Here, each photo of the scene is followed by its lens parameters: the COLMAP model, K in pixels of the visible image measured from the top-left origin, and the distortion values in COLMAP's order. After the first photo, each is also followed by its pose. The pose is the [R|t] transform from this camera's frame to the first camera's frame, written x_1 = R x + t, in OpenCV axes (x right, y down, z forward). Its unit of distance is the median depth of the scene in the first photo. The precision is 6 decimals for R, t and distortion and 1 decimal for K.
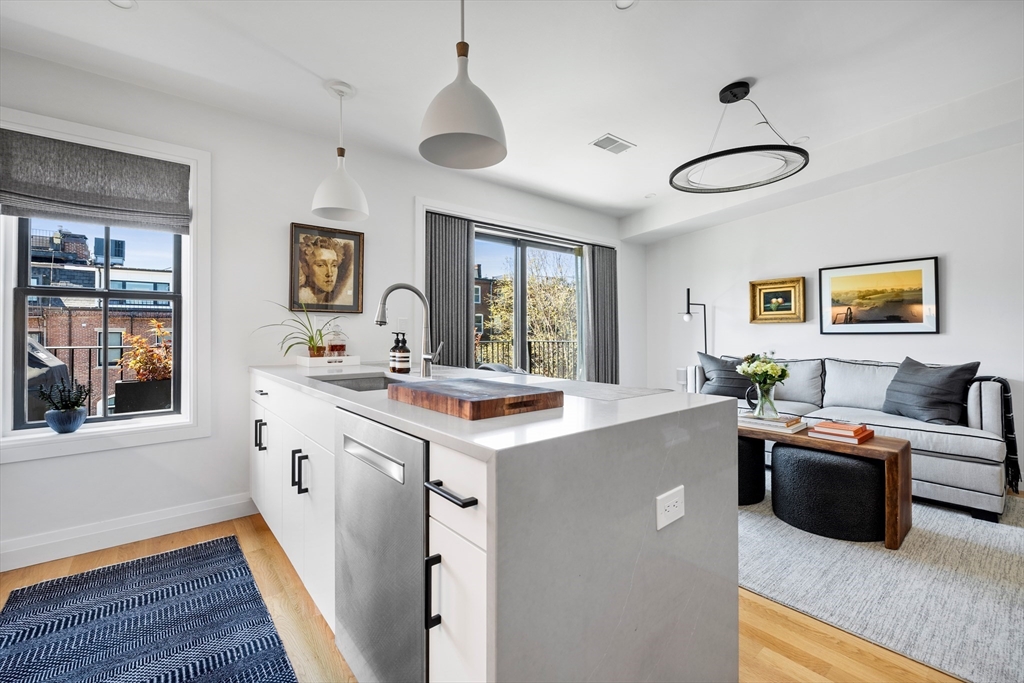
lens RADIAL K [[434.1, 0, 509.4], [0, 434.1, 329.4], [0, 0, 1]] dist [0.000176, 0.000272]
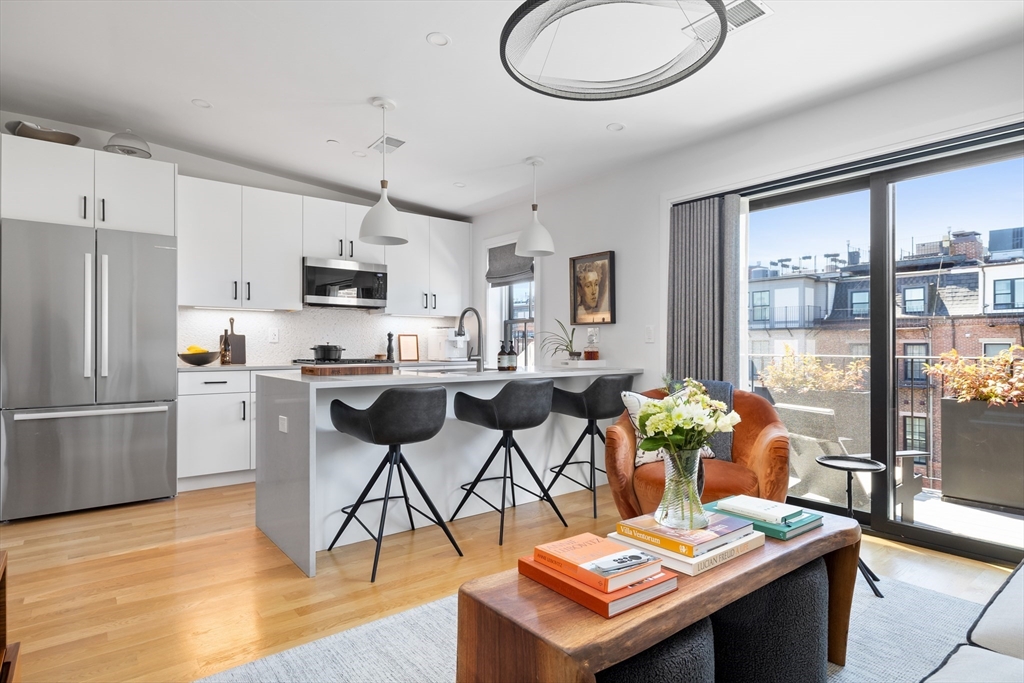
lens RADIAL K [[553.6, 0, 511.6], [0, 553.6, 345.8], [0, 0, 1]] dist [0.000471, 0.000486]
pose [[-0.018276, 0.001021, -0.999832, 1.107425], [0.008609, 0.999963, 0.000864, 0.016563], [0.999796, -0.008592, -0.018284, 0.795221]]
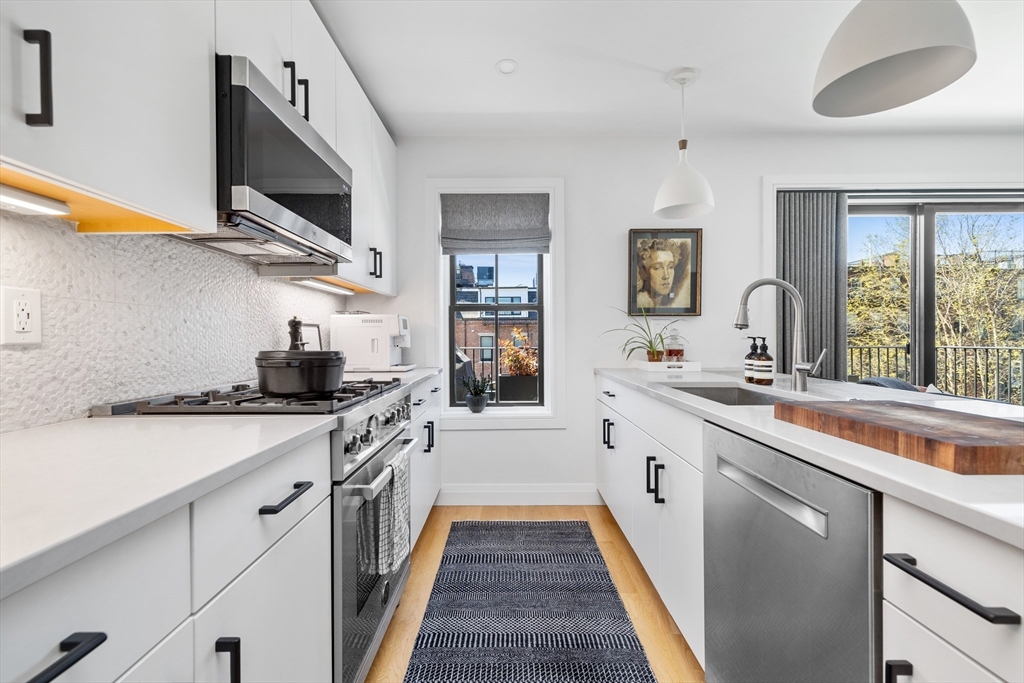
lens RADIAL K [[436.4, 0, 510.6], [0, 436.4, 339.9], [0, 0, 1]] dist [0.002904, 0.000291]
pose [[0.774231, 0.001150, -0.632902, -0.064907], [0.010249, 0.999844, 0.014354, -0.003082], [0.632820, -0.017599, 0.774099, 0.021625]]
